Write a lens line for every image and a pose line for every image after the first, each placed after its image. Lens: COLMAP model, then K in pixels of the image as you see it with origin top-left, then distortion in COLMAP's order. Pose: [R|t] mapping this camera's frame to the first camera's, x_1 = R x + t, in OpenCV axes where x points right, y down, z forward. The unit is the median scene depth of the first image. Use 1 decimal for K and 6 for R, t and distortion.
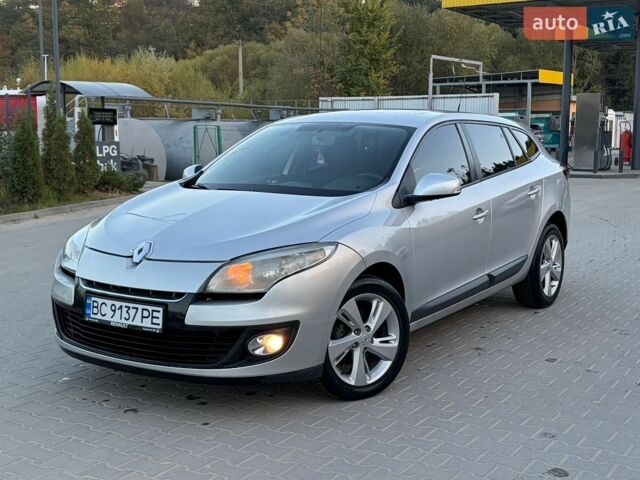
lens RADIAL K [[942.9, 0, 317.5], [0, 942.9, 234.9], [0, 0, 1]] dist [0.042345, 0.000000]
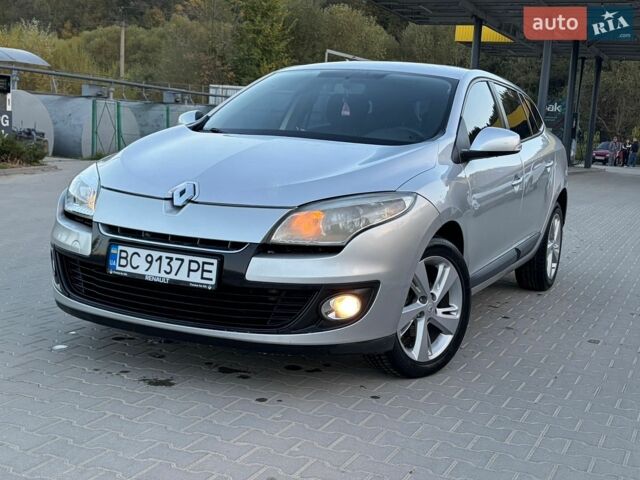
lens RADIAL K [[942.9, 0, 321.7], [0, 942.9, 244.4], [0, 0, 1]] dist [0.042345, 0.000000]
pose [[0.989082, 0.041069, 0.141531, -0.173998], [-0.043005, 0.999018, 0.010649, 0.046515], [-0.140955, -0.016620, 0.989877, 0.152082]]
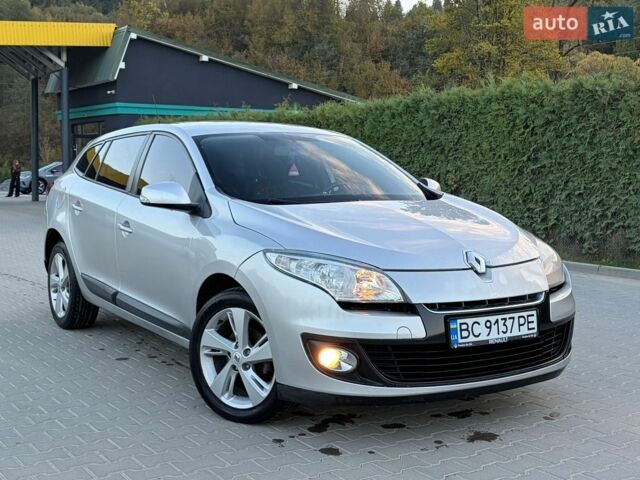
lens RADIAL K [[942.9, 0, 319.6], [0, 942.9, 239.6], [0, 0, 1]] dist [0.042345, 0.000000]
pose [[0.366146, -0.072779, 0.927707, -1.043865], [0.109824, 0.993349, 0.034584, -0.049081], [-0.924054, 0.089222, 0.371703, 0.761249]]
